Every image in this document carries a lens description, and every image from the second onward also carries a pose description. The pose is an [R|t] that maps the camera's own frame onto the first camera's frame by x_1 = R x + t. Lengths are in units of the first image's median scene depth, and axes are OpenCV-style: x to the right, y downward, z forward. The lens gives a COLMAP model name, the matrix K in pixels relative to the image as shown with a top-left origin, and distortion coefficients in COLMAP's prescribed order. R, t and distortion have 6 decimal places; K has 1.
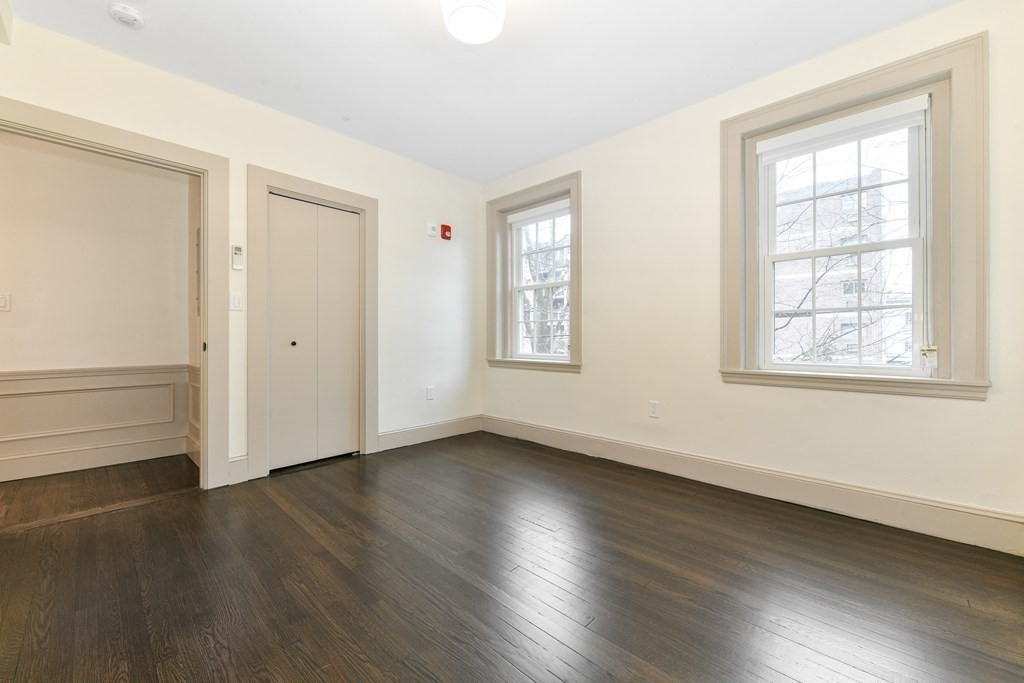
lens RADIAL K [[396.5, 0, 516.6], [0, 396.5, 340.6], [0, 0, 1]] dist [-0.016732, 0.000150]
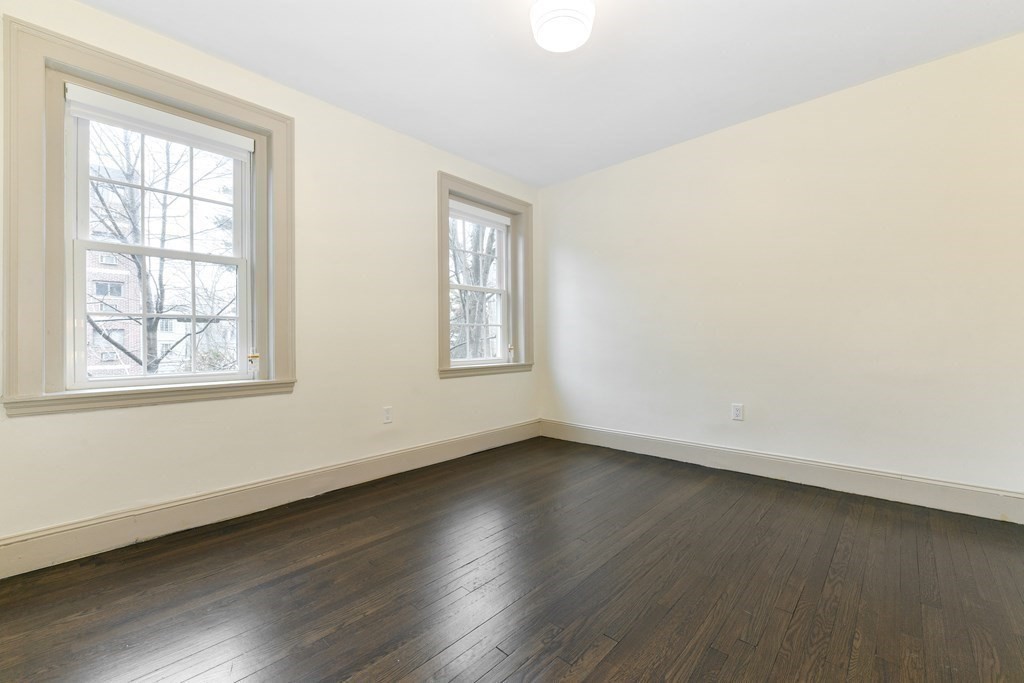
lens RADIAL K [[426.8, 0, 510.5], [0, 426.8, 340.6], [0, 0, 1]] dist [0.002839, -0.000054]
pose [[-0.019227, 0.010761, 0.999757, -0.251301], [0.014227, 0.999844, -0.010488, 0.001114], [-0.999714, 0.014022, -0.019377, 0.243248]]
